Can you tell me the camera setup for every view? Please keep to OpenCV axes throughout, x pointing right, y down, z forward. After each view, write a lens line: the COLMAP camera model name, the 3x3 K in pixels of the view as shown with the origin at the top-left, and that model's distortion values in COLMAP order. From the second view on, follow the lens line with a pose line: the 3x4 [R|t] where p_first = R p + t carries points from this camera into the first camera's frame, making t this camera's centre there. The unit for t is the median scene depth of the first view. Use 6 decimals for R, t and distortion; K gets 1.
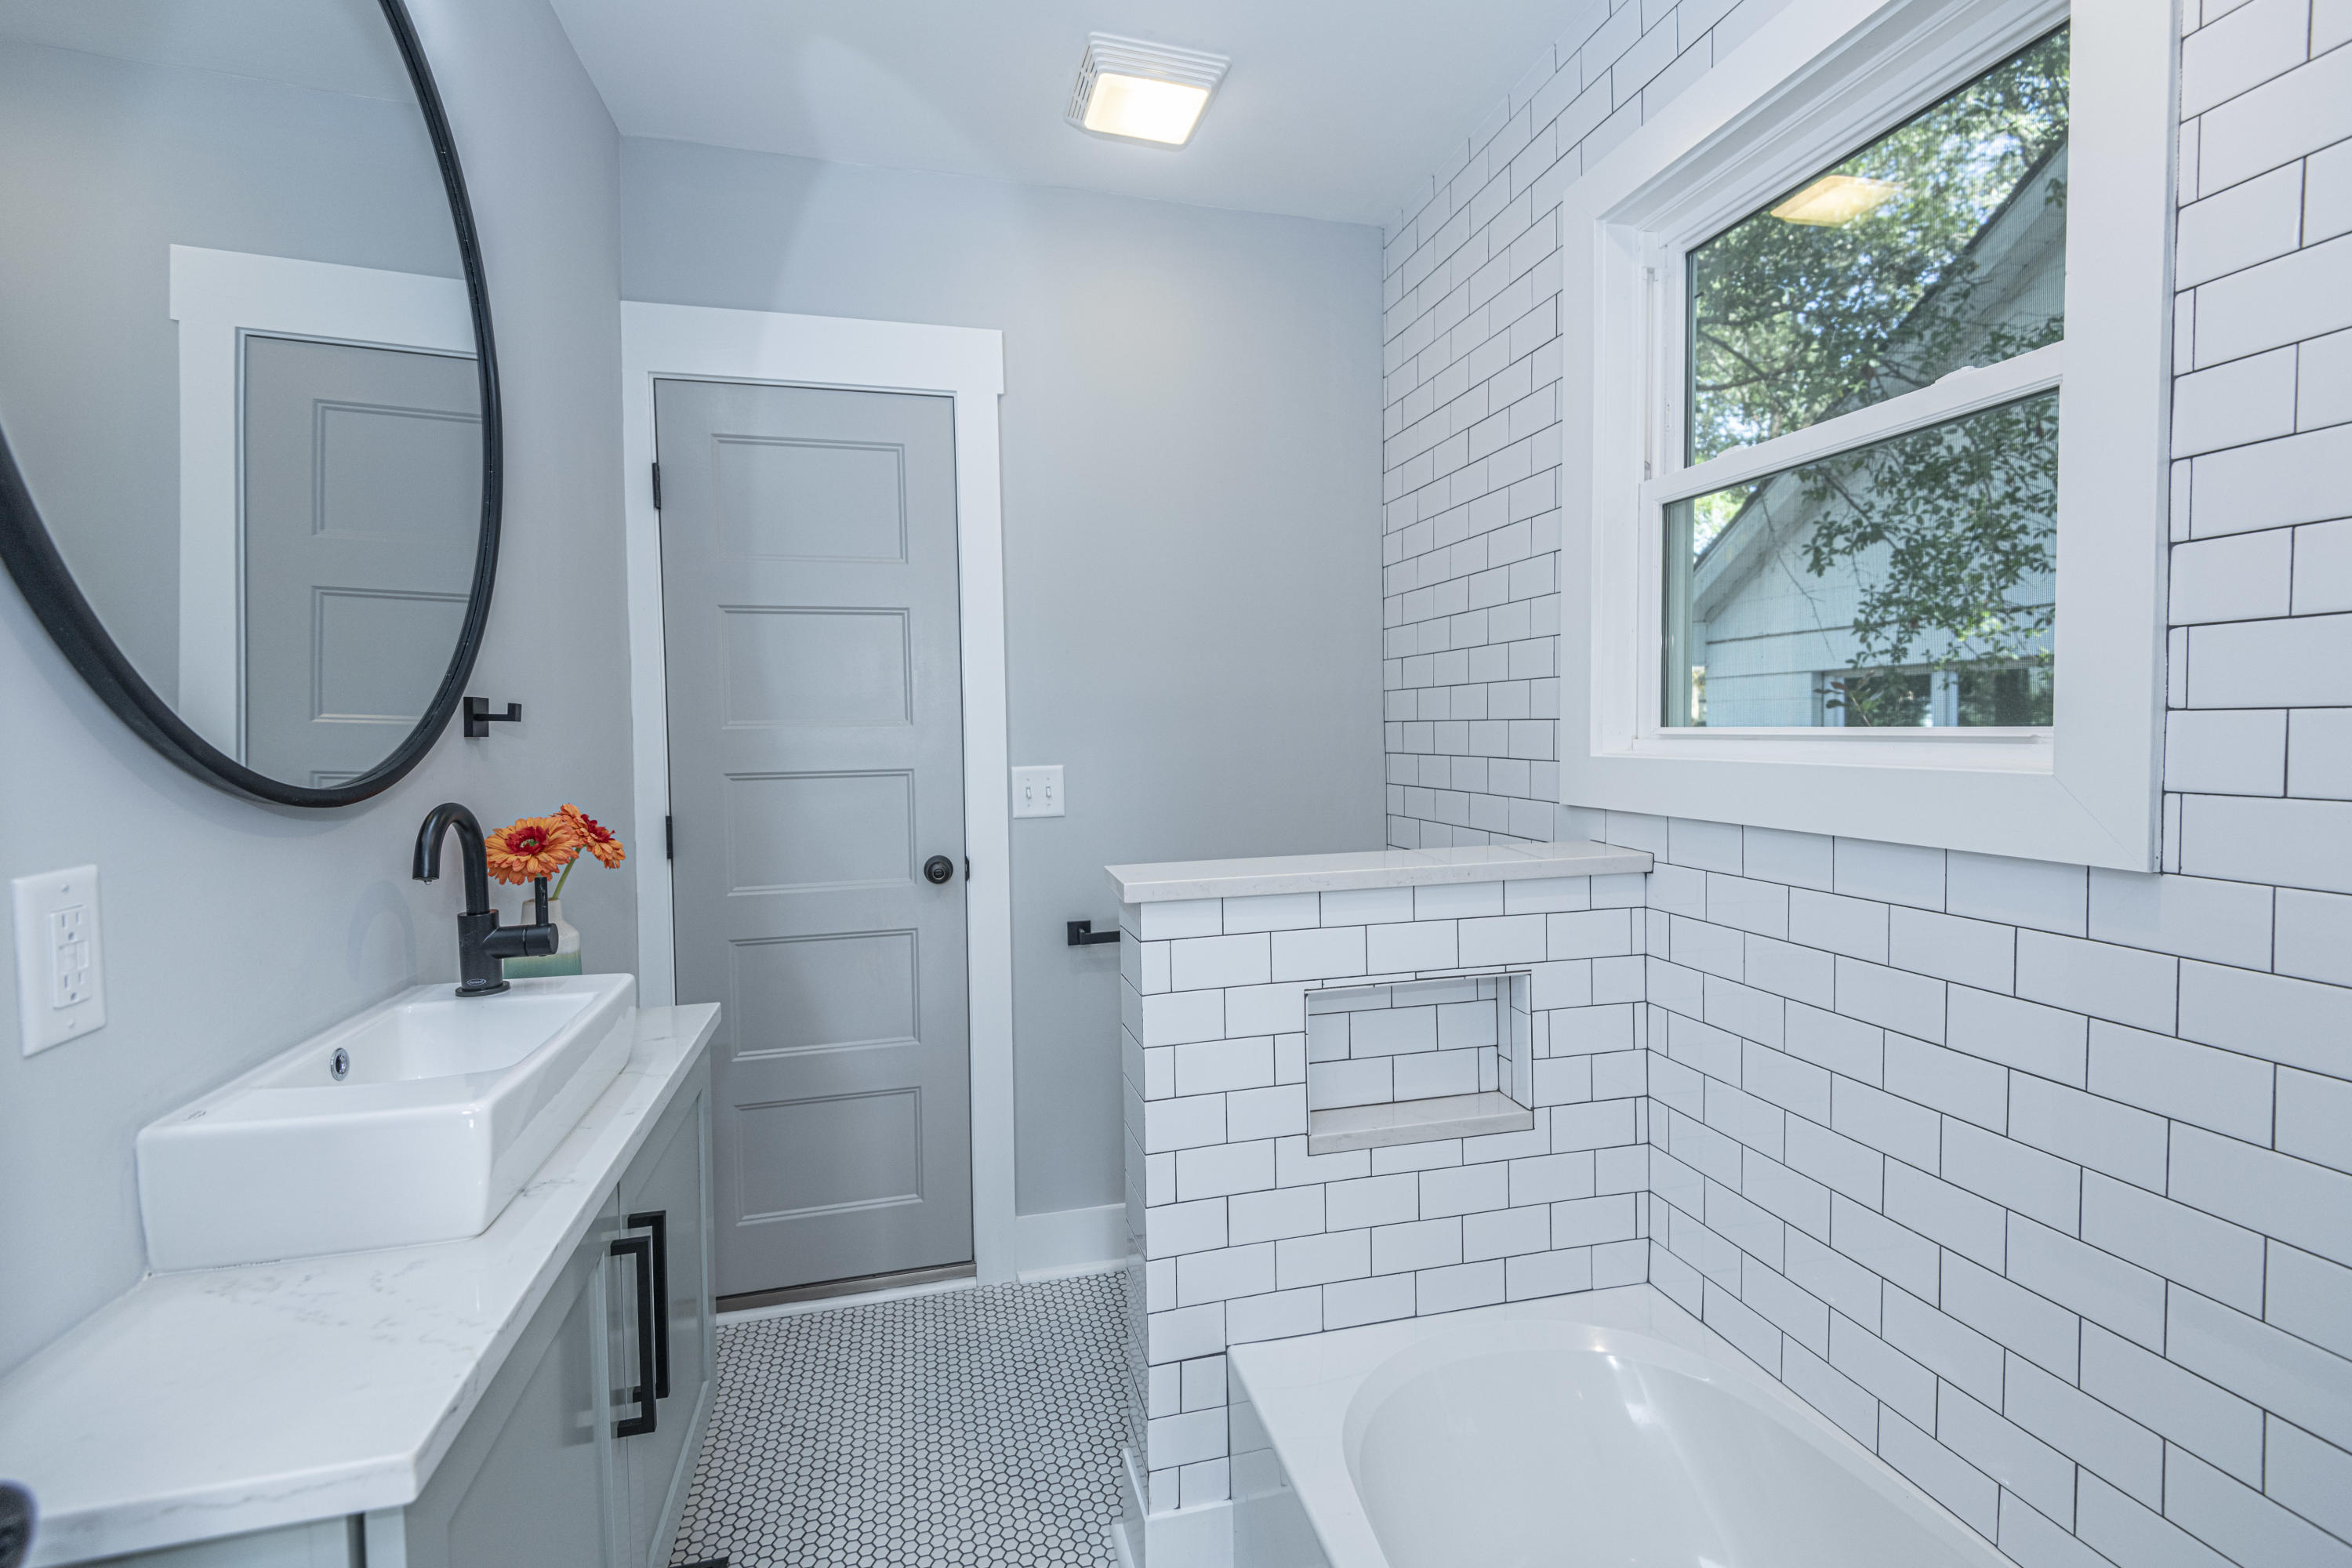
lens RADIAL K [[1063.8, 0, 1176.3], [0, 1063.8, 759.4], [0, 0, 1]] dist [0.024345, -0.013461]
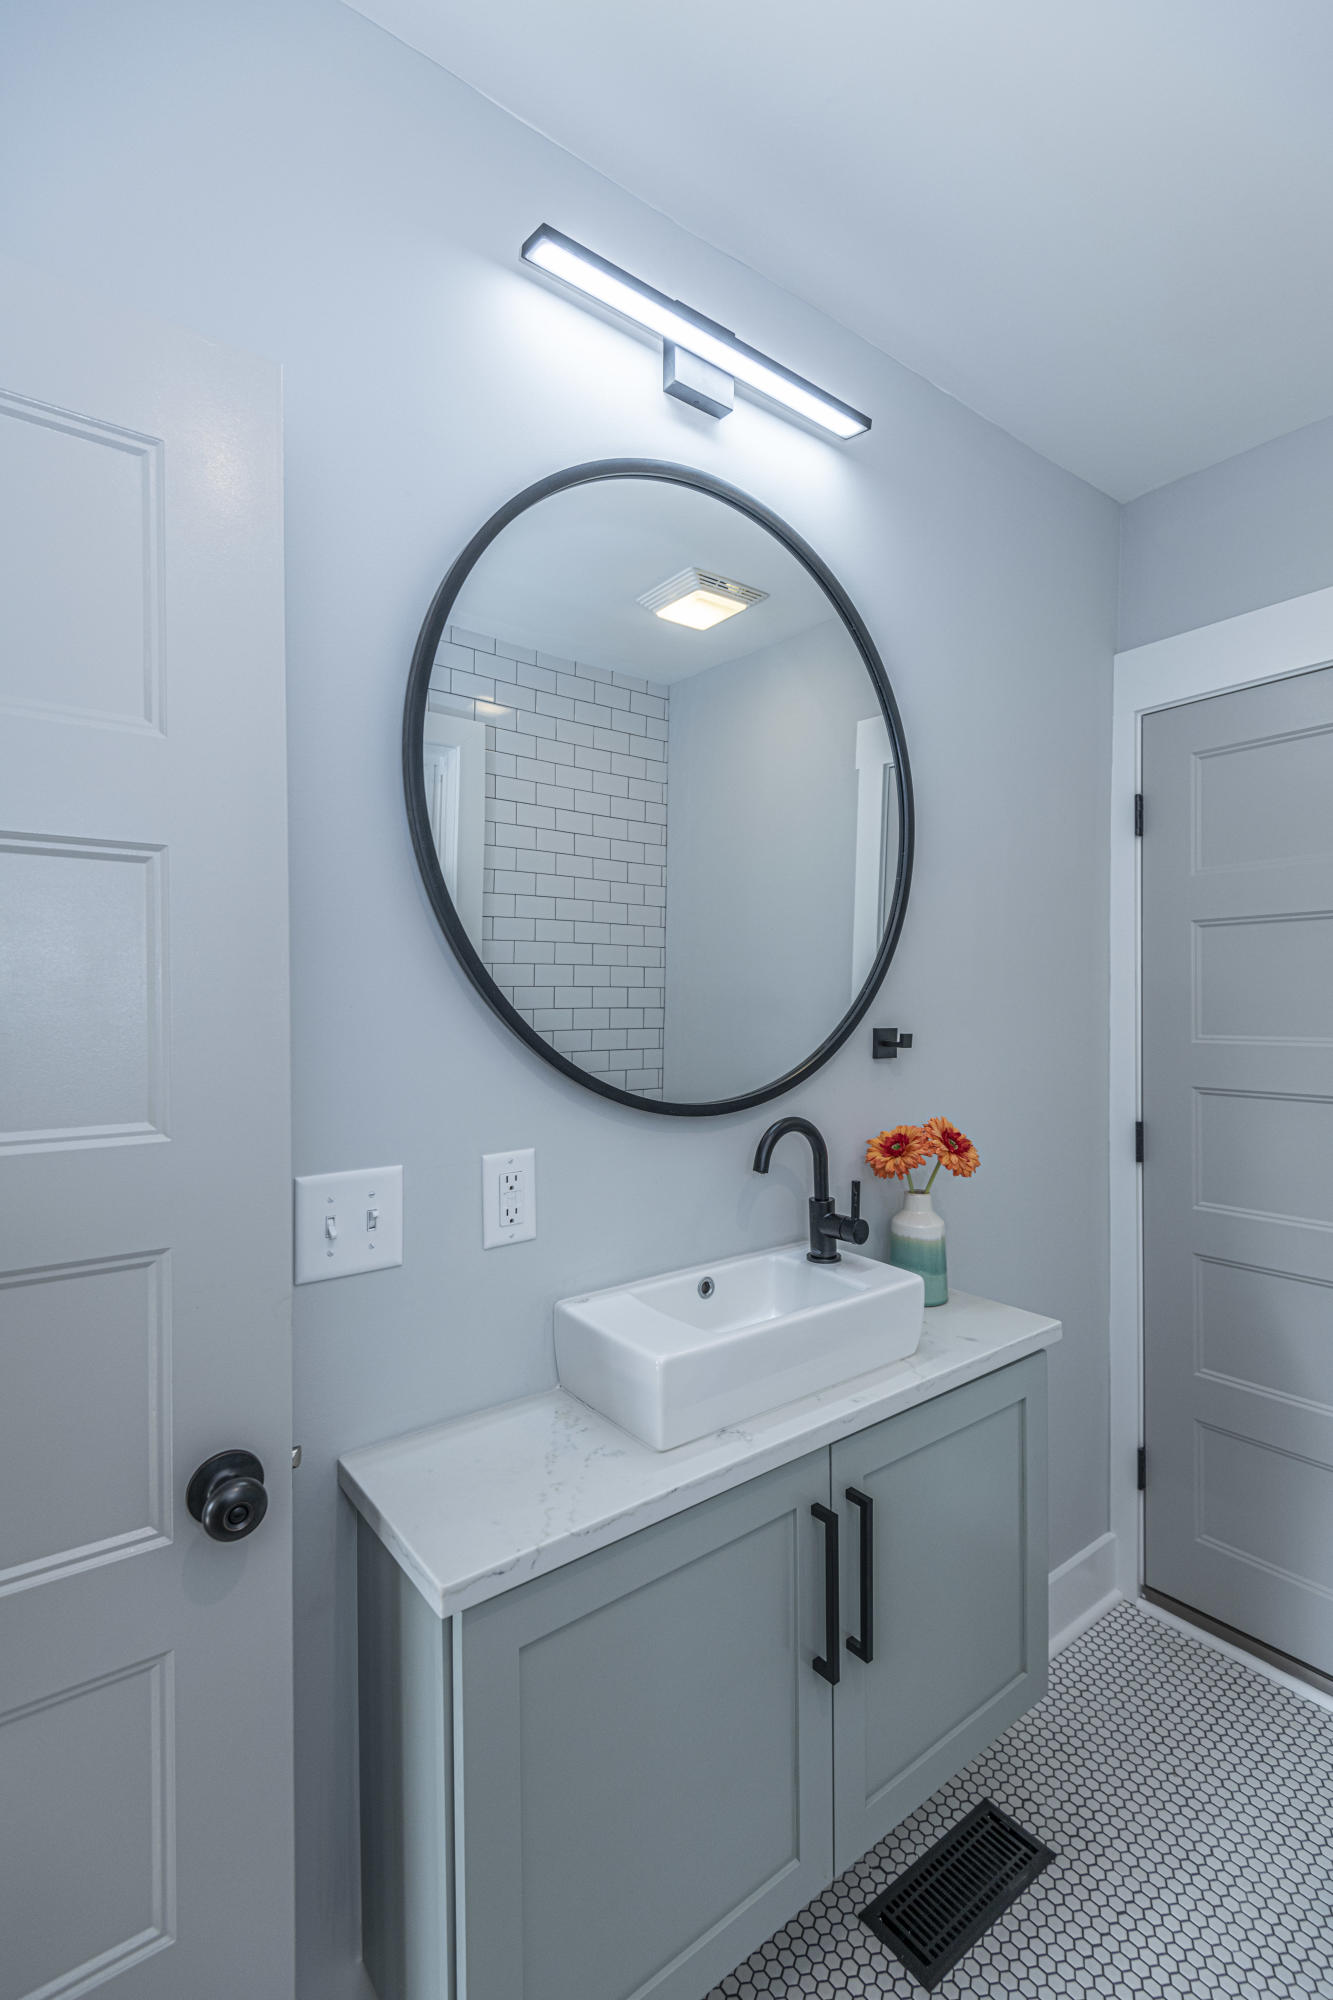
lens RADIAL K [[904.6, 0, 666.8], [0, 904.6, 1008.3], [0, 0, 1]] dist [0.024345, -0.013461]
pose [[0.412042, 0.021978, -0.910900, 0.290087], [-0.033250, 0.999406, 0.009073, -0.098682], [0.910558, 0.026549, 0.412528, 0.359829]]
